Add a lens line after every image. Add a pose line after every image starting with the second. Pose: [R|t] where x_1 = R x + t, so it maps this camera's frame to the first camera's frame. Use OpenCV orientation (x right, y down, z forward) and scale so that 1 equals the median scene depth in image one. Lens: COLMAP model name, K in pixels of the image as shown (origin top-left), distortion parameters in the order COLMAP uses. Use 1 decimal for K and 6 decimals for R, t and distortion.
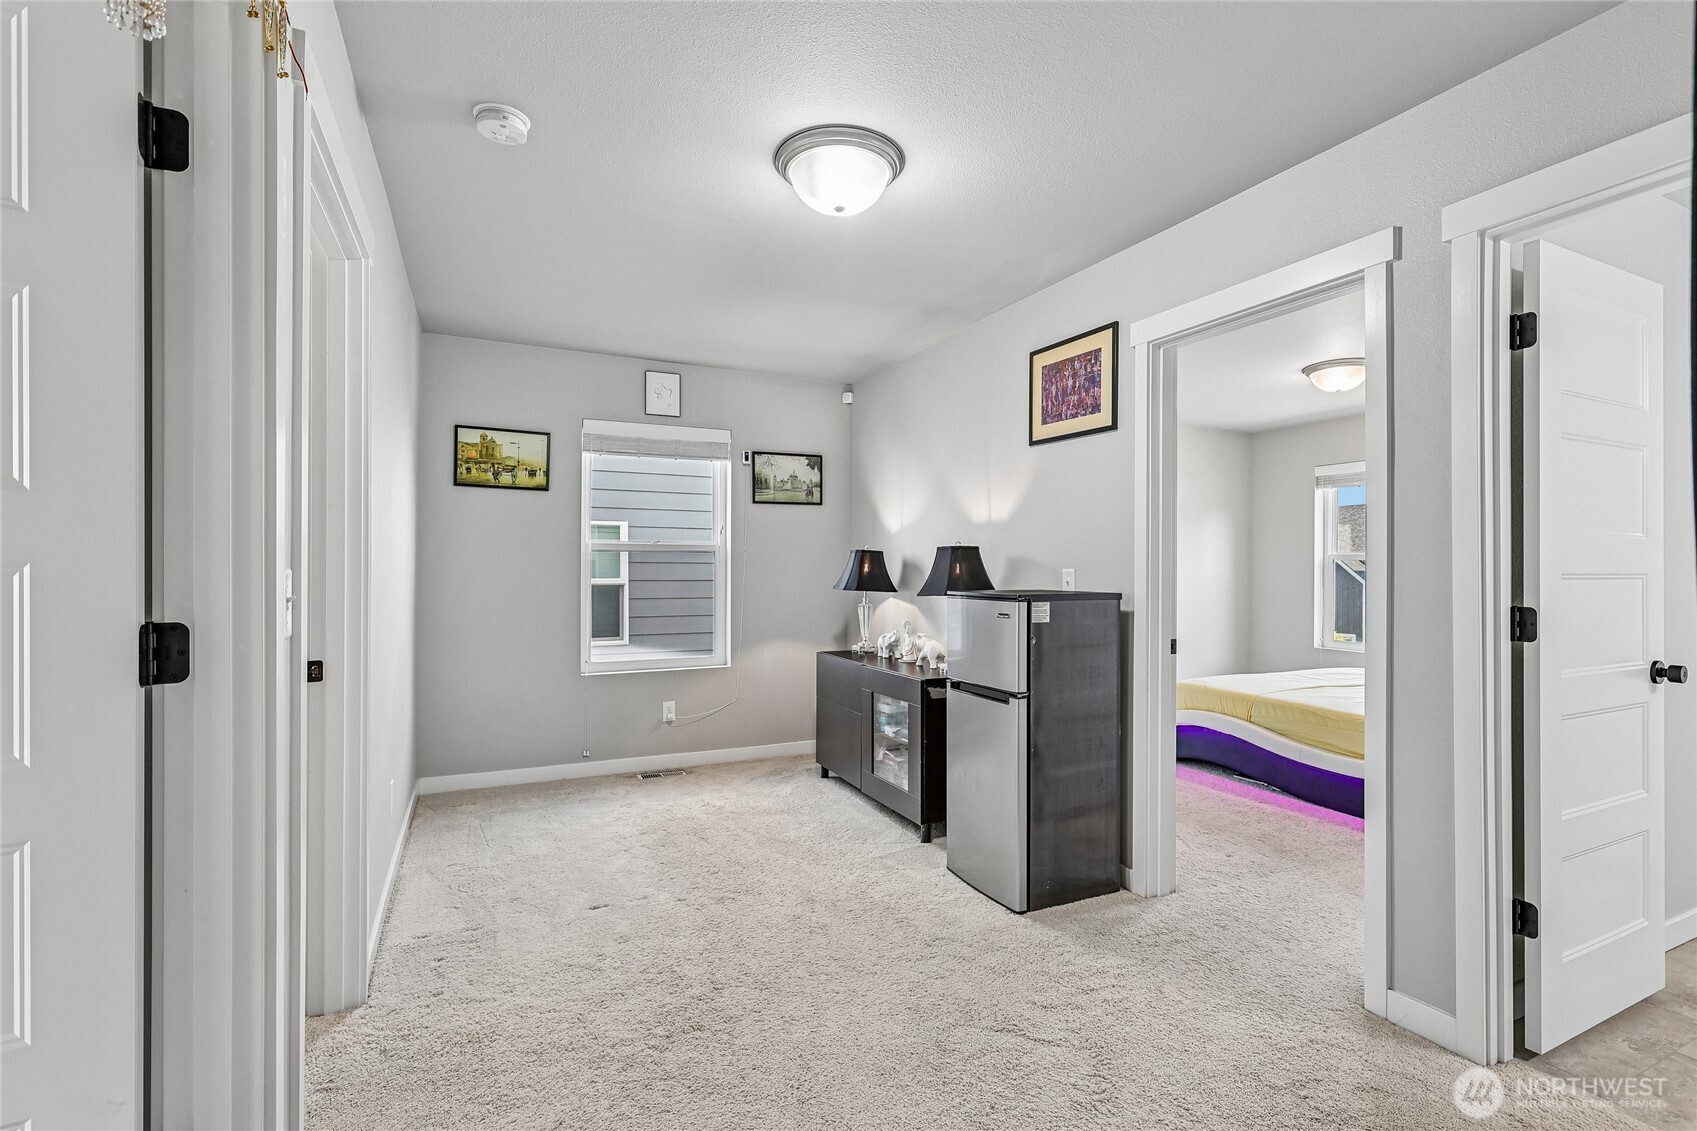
lens RADIAL K [[753.3, 0, 842.9], [0, 753.3, 567.9], [0, 0, 1]] dist [-0.004247, 0.002953]
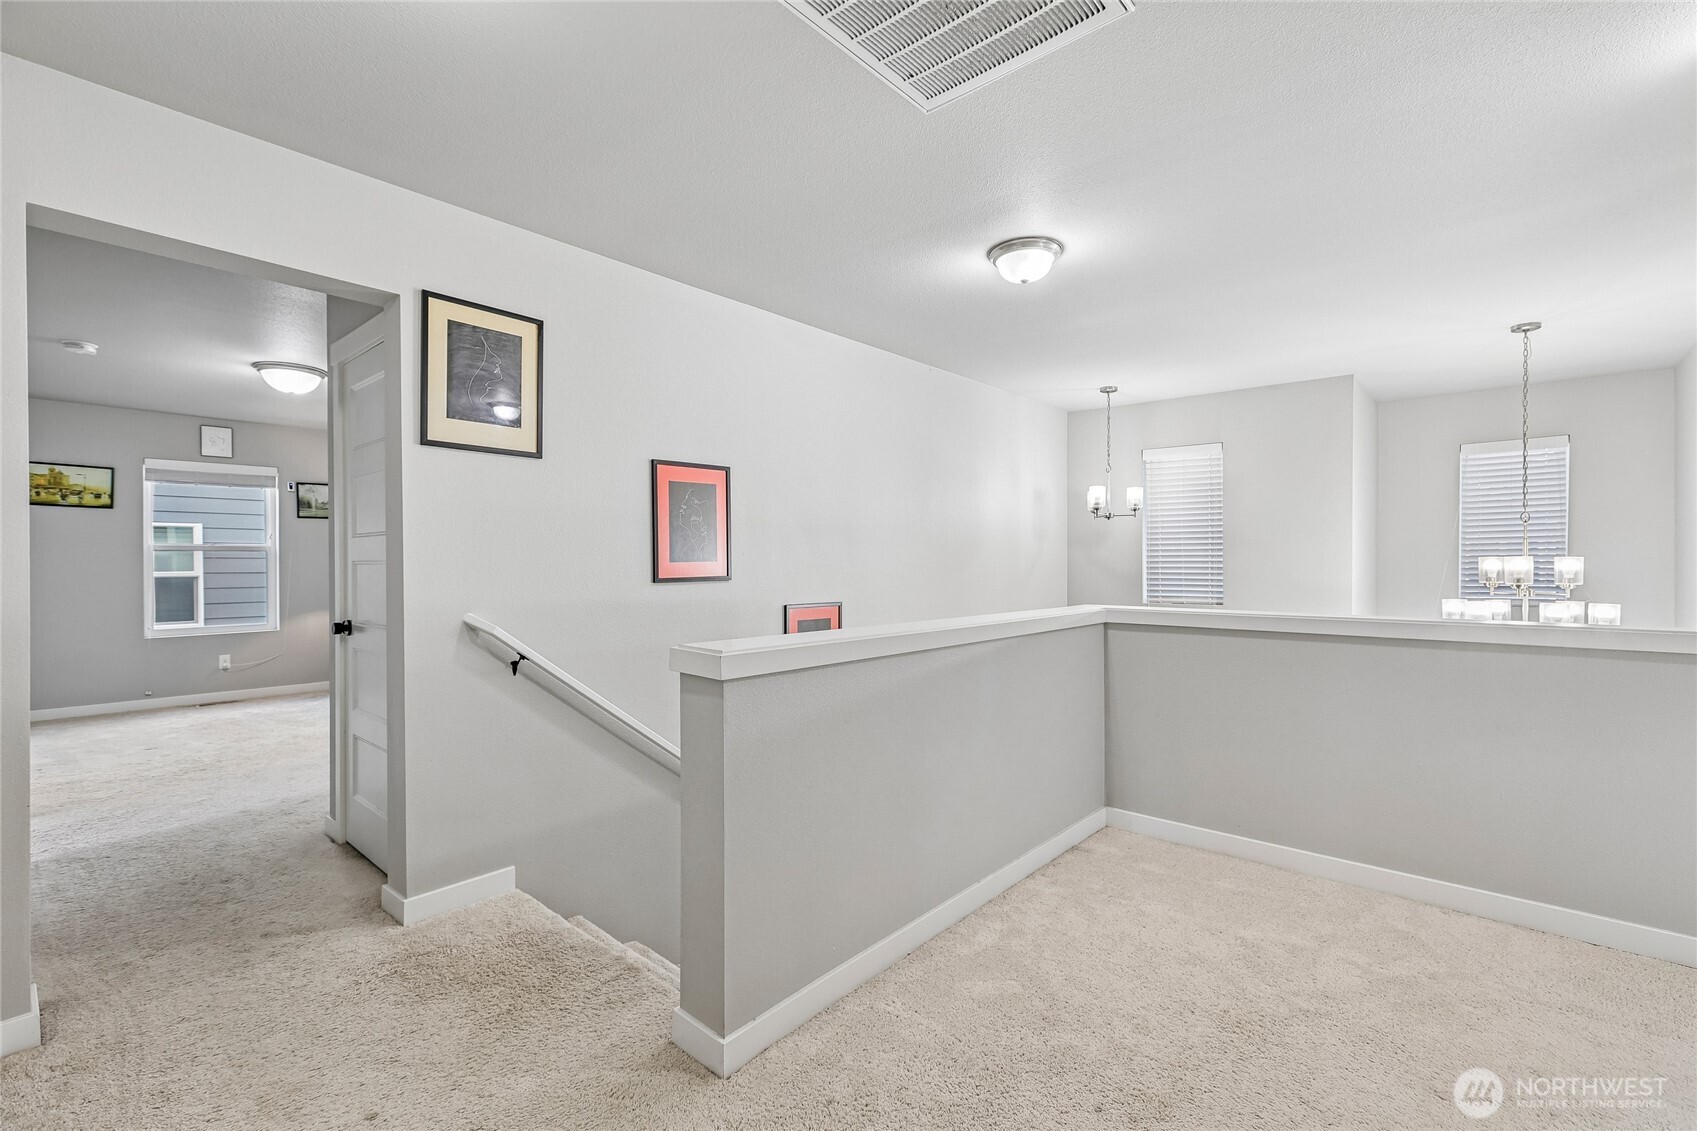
lens RADIAL K [[753.3, 0, 864.4], [0, 753.3, 568.4], [0, 0, 1]] dist [-0.004247, 0.002953]
pose [[0.918318, -0.005366, 0.395808, 0.331545], [0.002585, 0.999968, 0.007560, 0.004021], [-0.395836, -0.005920, 0.918302, -0.823504]]
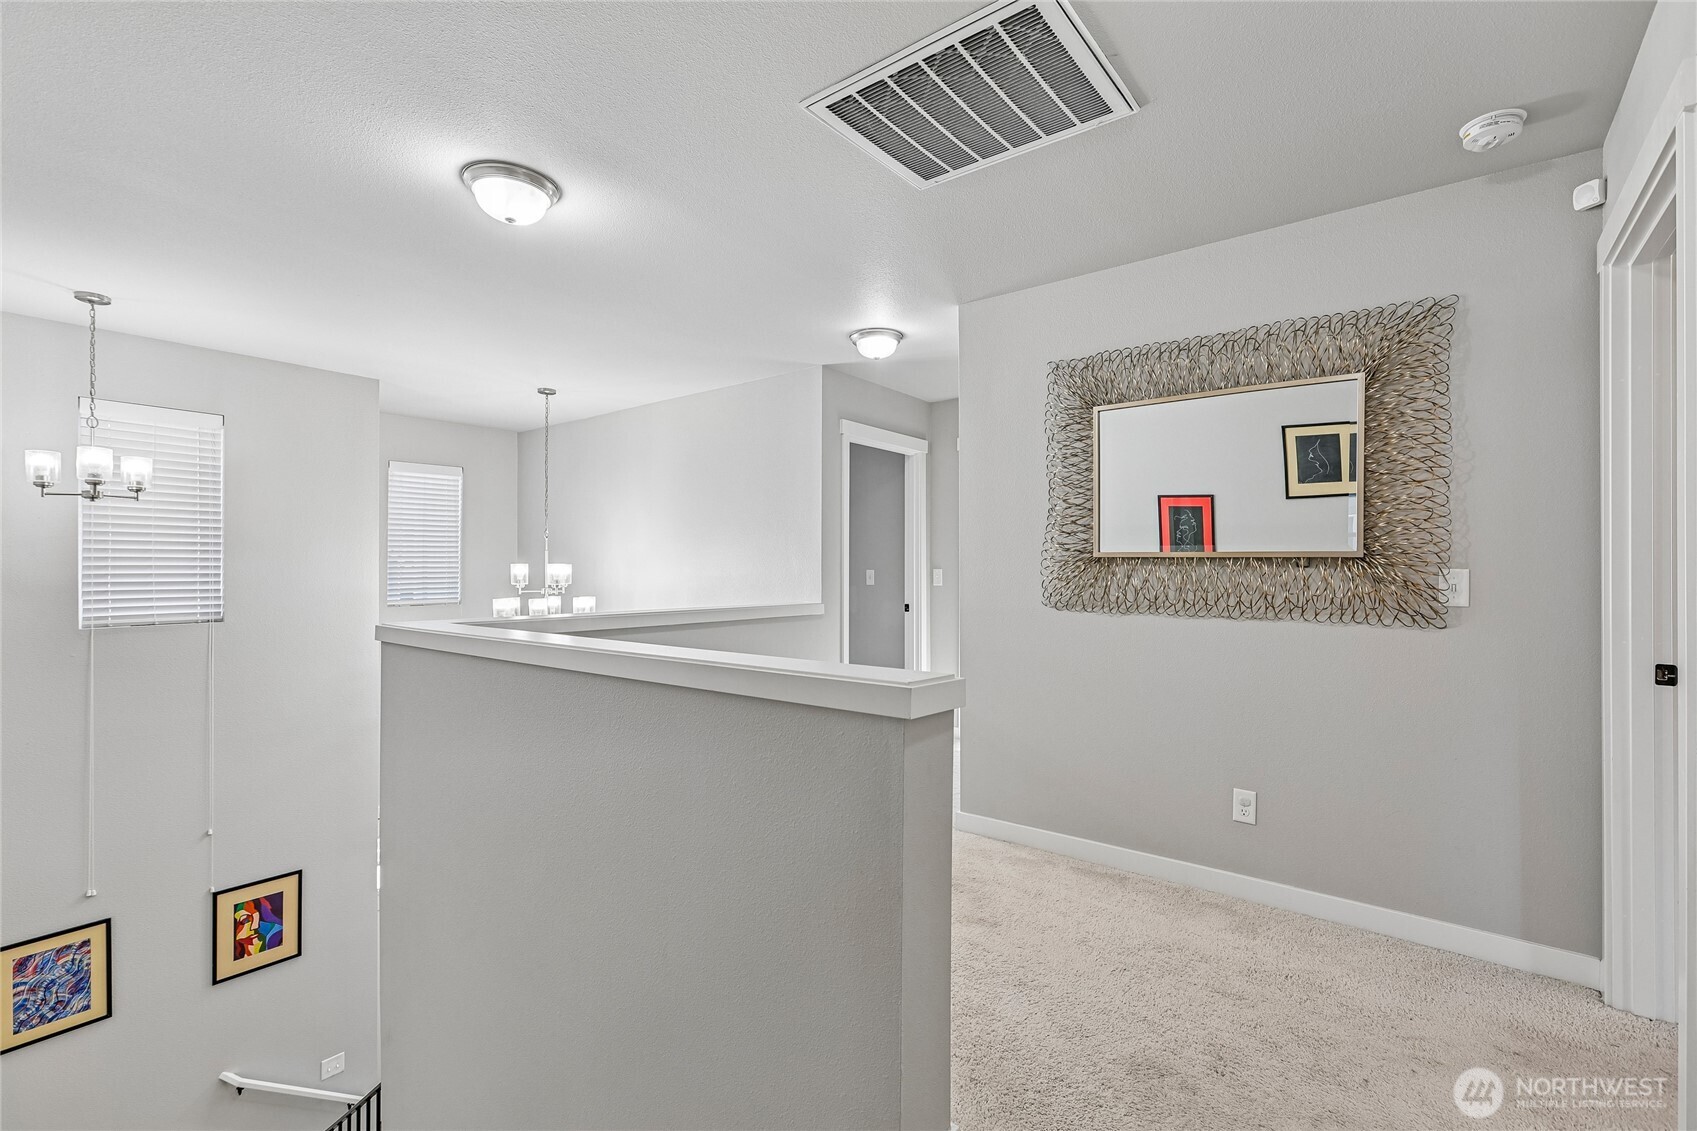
lens RADIAL K [[753.3, 0, 851.6], [0, 753.3, 563.2], [0, 0, 1]] dist [-0.004247, 0.002953]
pose [[-0.433800, 0.003595, 0.901002, -0.759062], [-0.001486, 0.999988, -0.004705, -0.004232], [-0.901008, -0.003380, -0.433789, 2.421473]]
